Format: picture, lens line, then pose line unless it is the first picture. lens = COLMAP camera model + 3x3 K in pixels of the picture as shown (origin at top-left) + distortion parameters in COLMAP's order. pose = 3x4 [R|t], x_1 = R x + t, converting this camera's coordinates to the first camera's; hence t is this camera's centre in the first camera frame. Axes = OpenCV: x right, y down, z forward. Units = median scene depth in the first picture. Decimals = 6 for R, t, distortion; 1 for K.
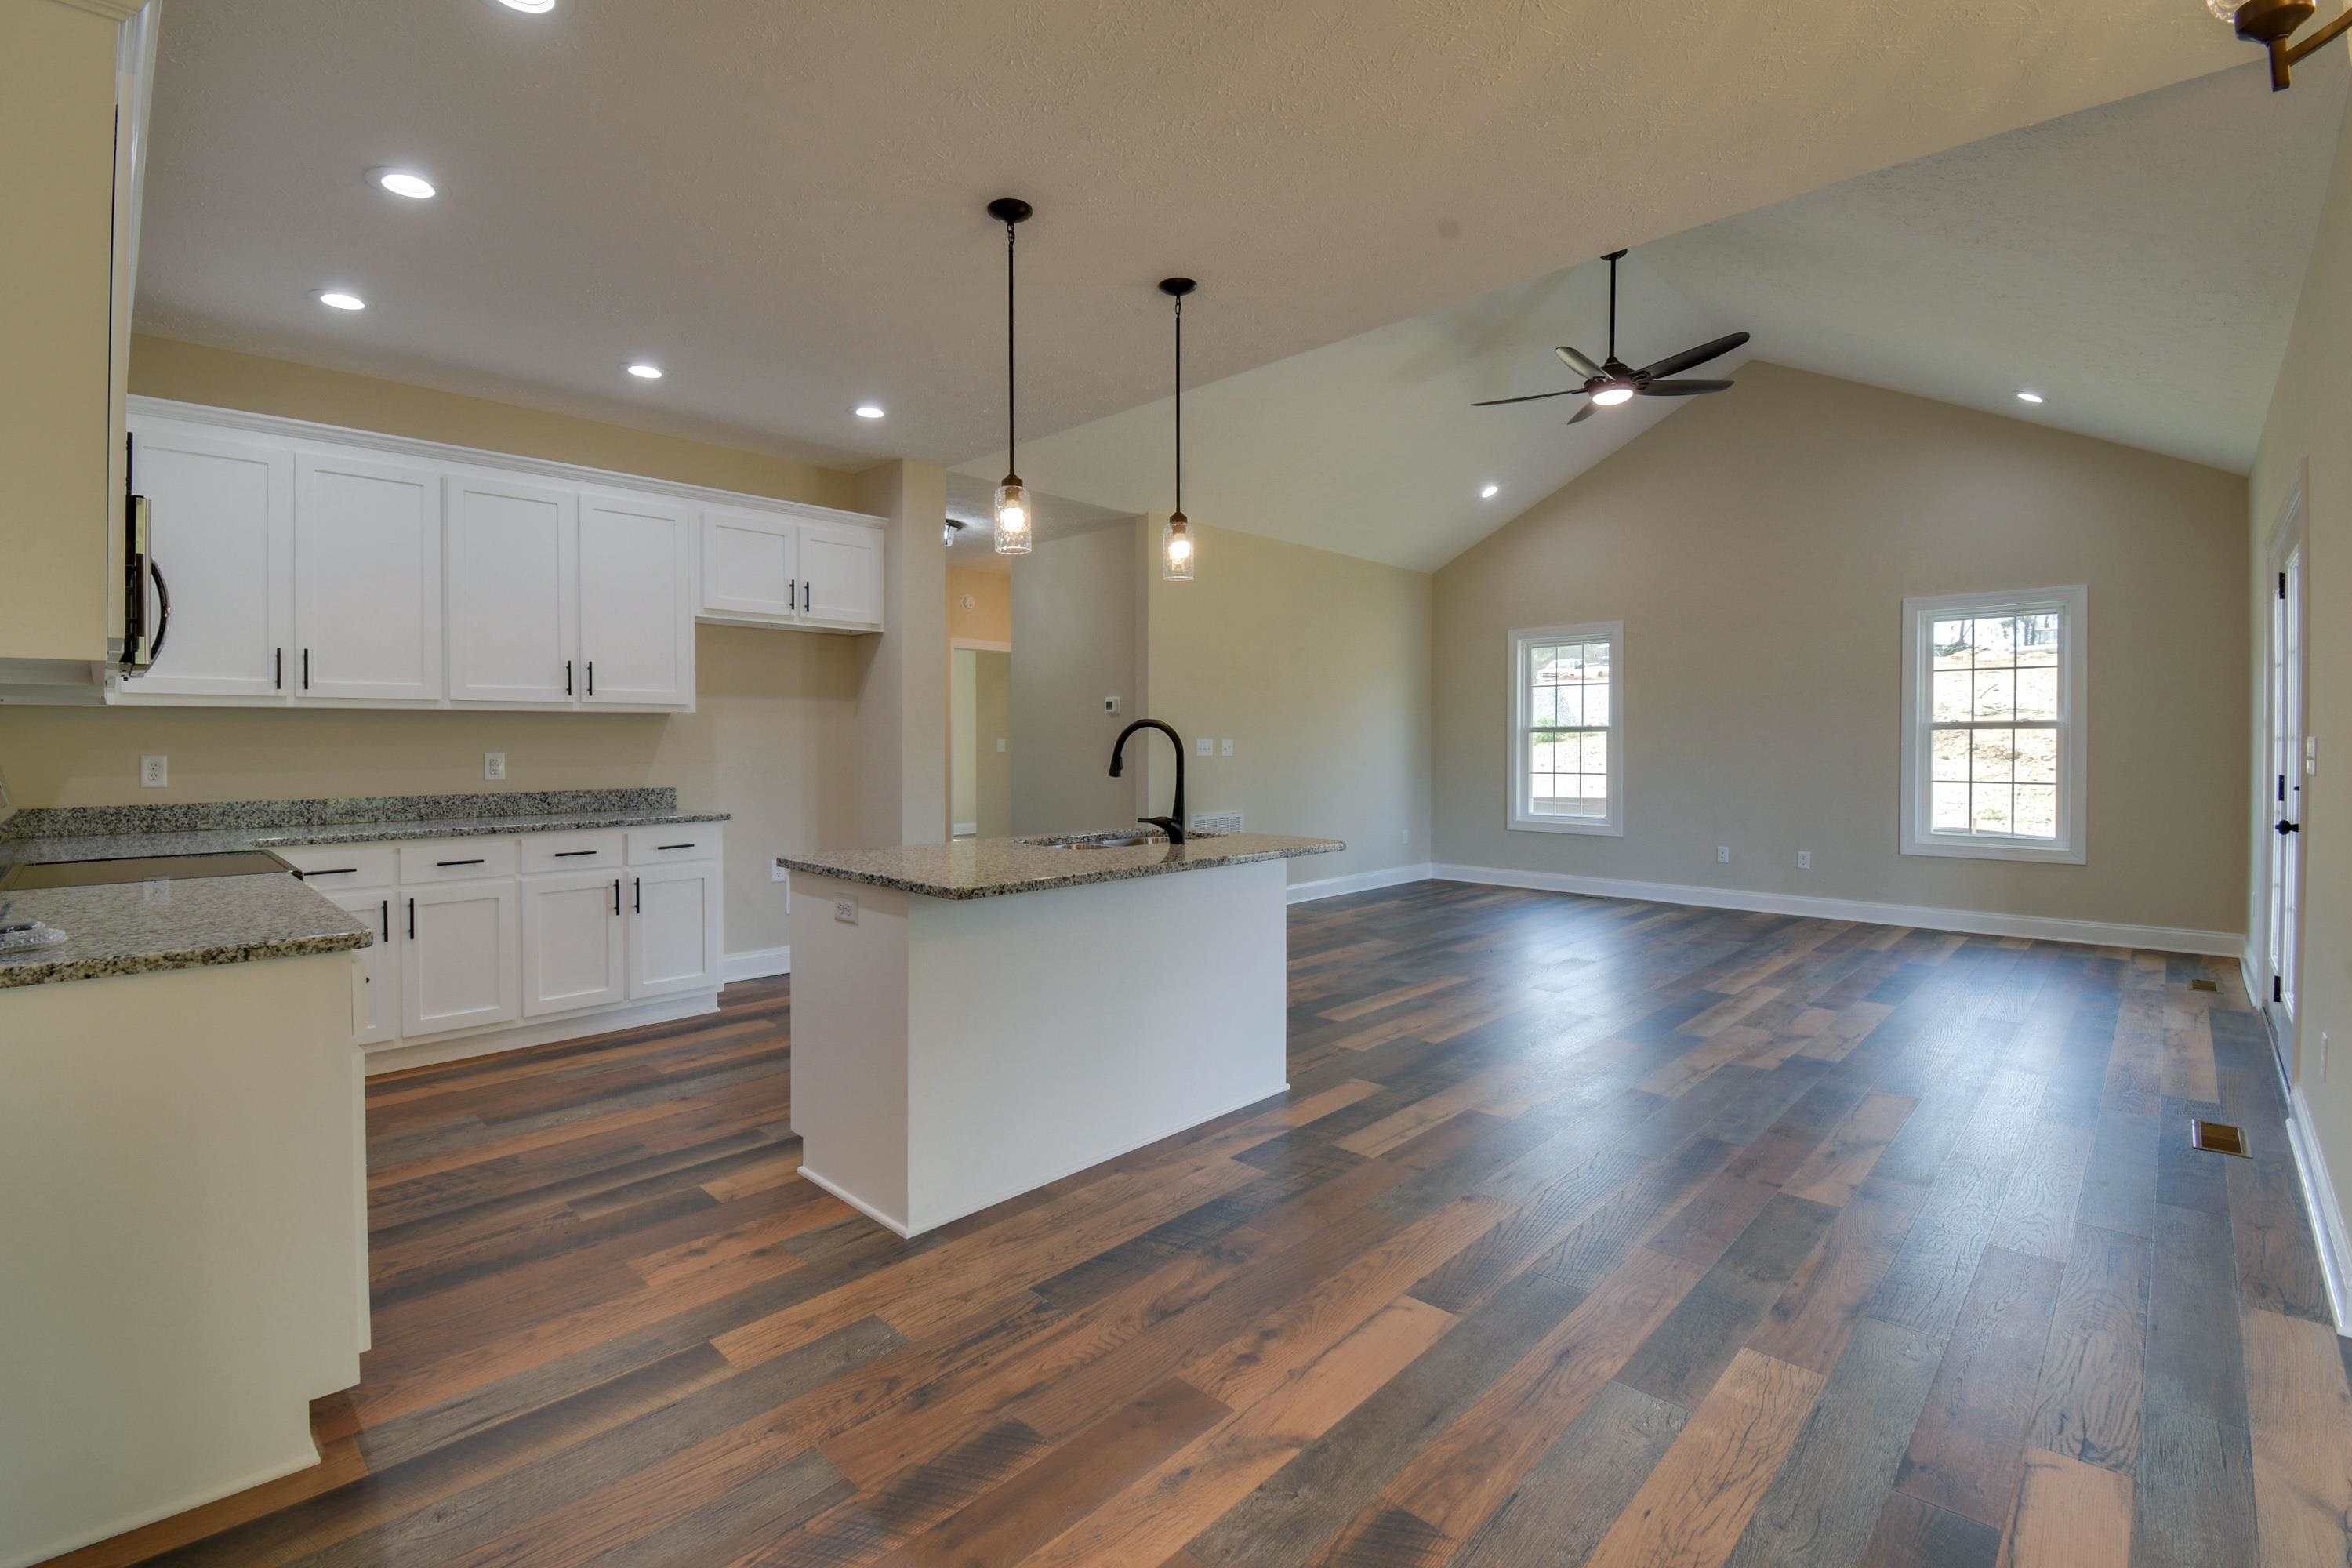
lens RADIAL K [[1056.4, 0, 1137.0], [0, 1056.4, 731.2], [0, 0, 1]] dist [0.001479, -0.014461]
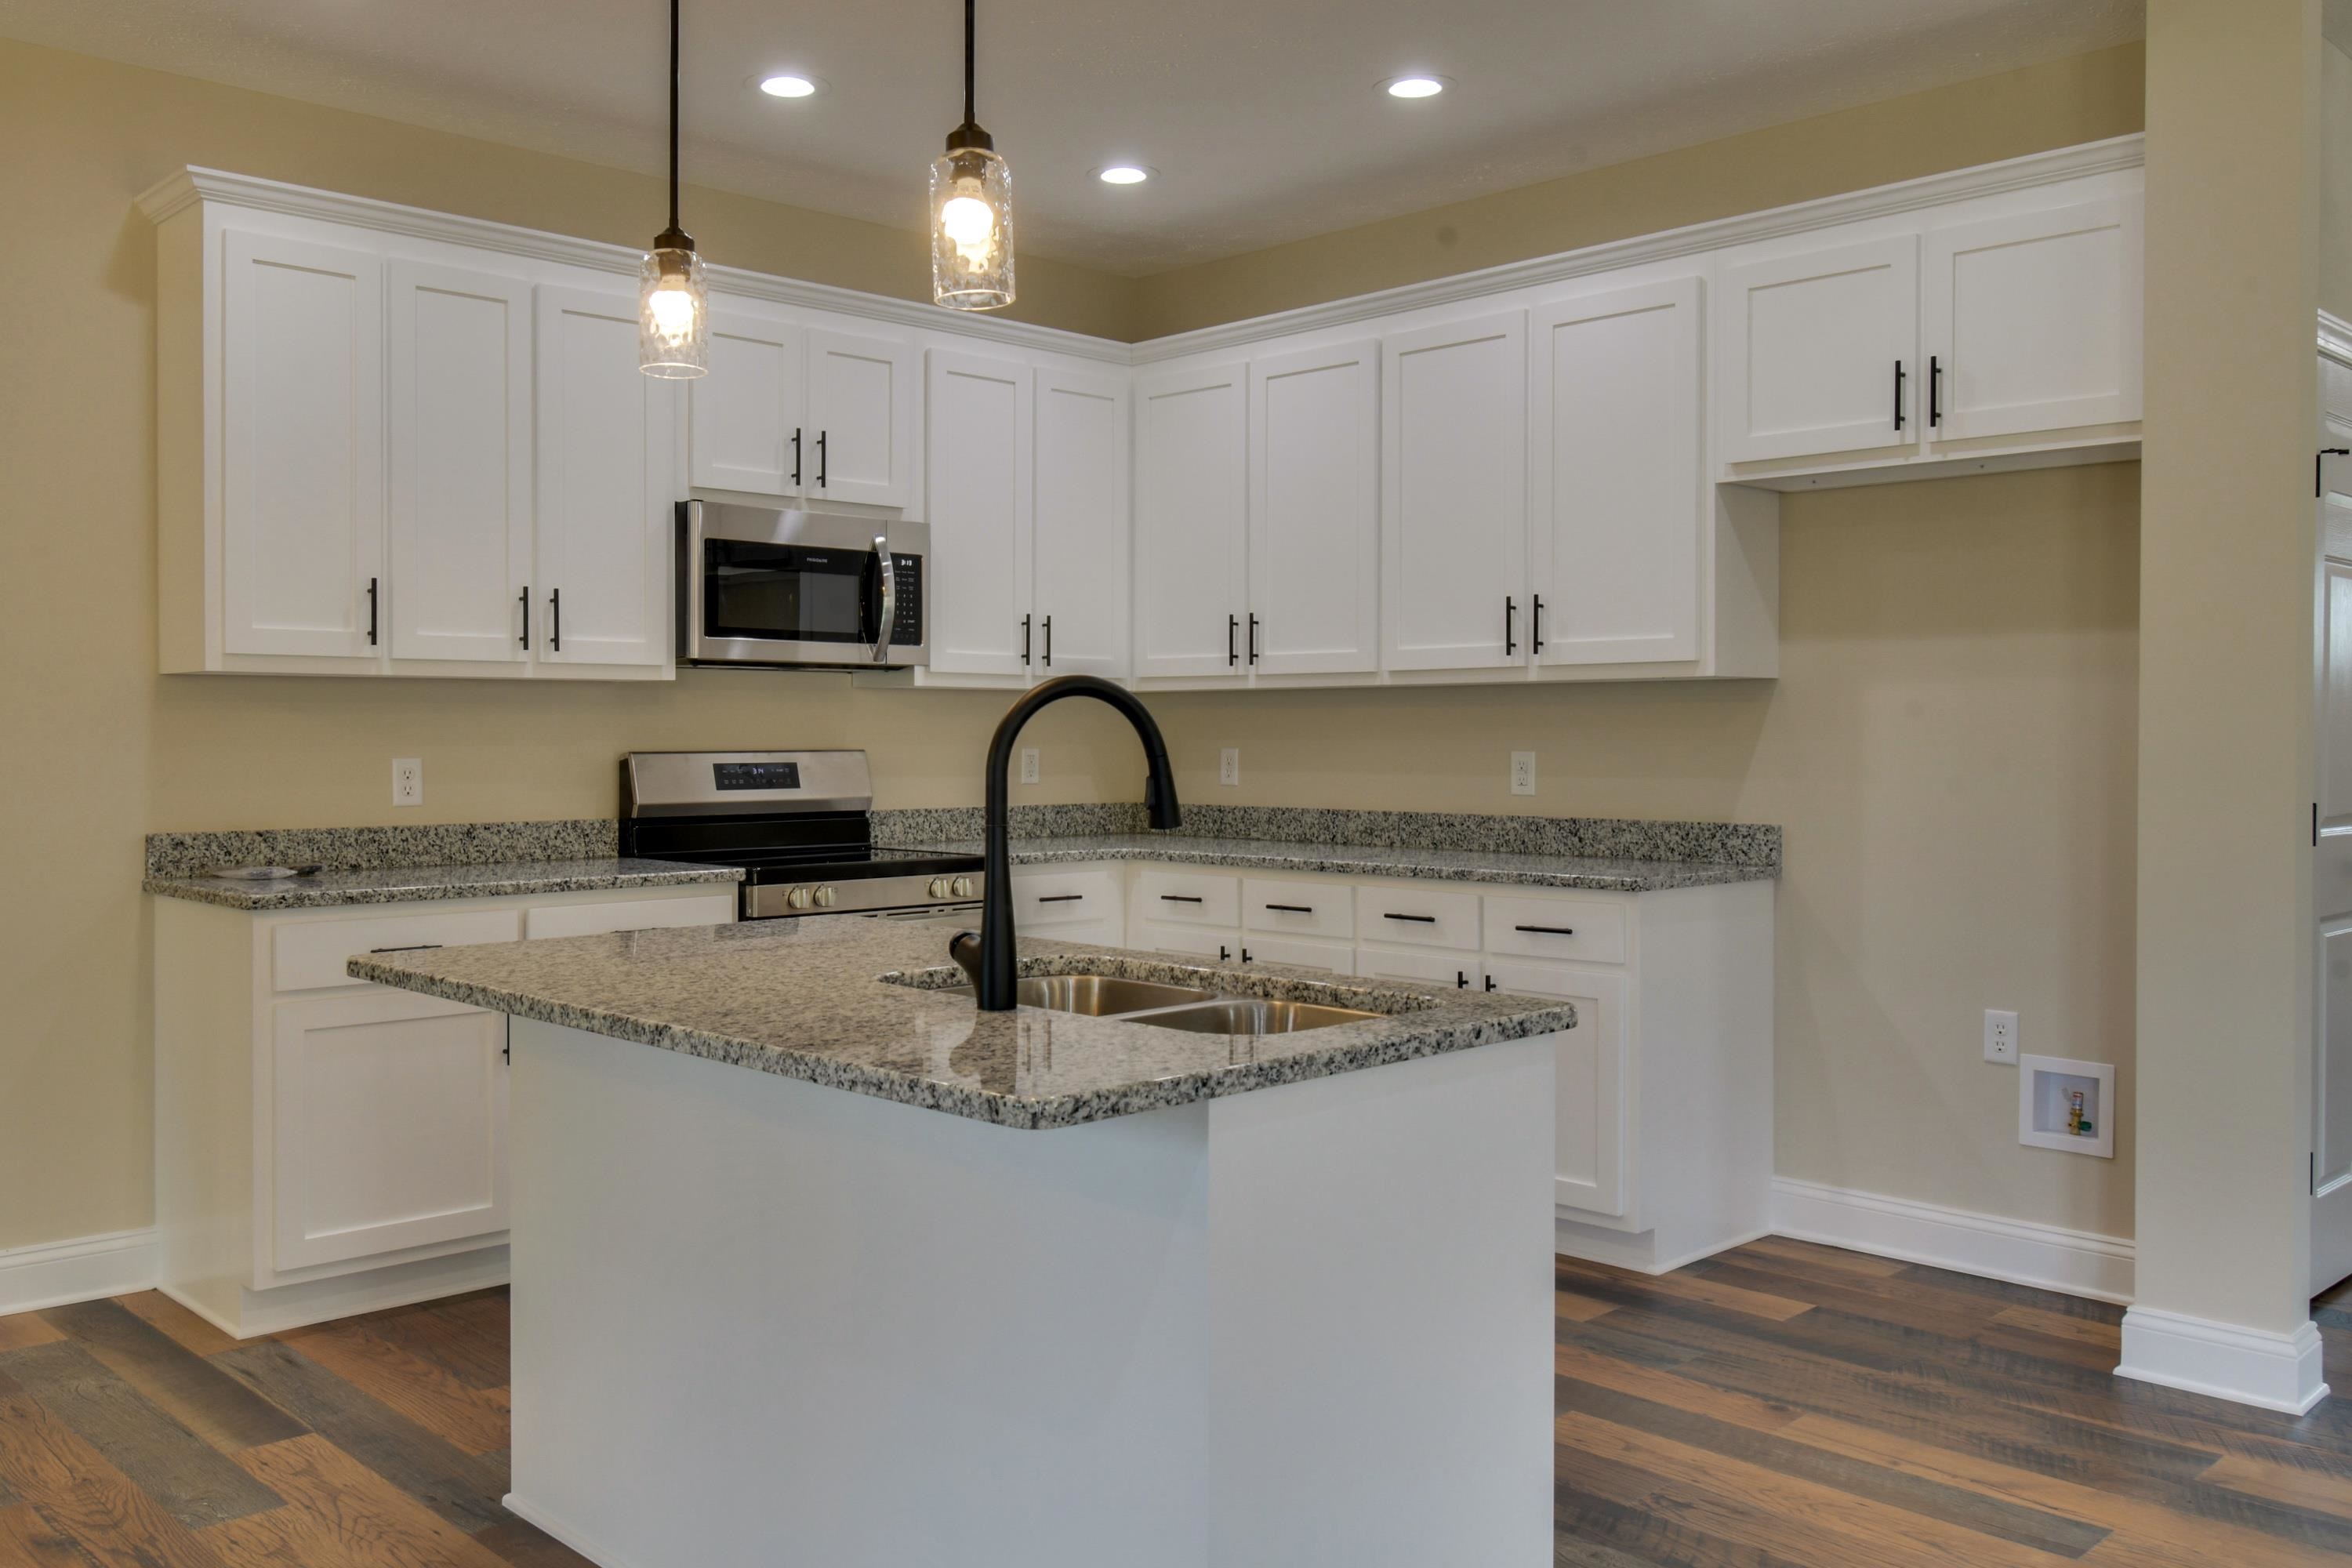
lens RADIAL K [[1951.2, 0, 1215.6], [0, 1951.2, 746.4], [0, 0, 1]] dist [-0.004217, -0.026152]
pose [[-0.007059, 0.006802, -0.999952, 0.602212], [0.006562, 0.999956, 0.006756, 0.009407], [0.999954, -0.006514, -0.007104, 0.908725]]
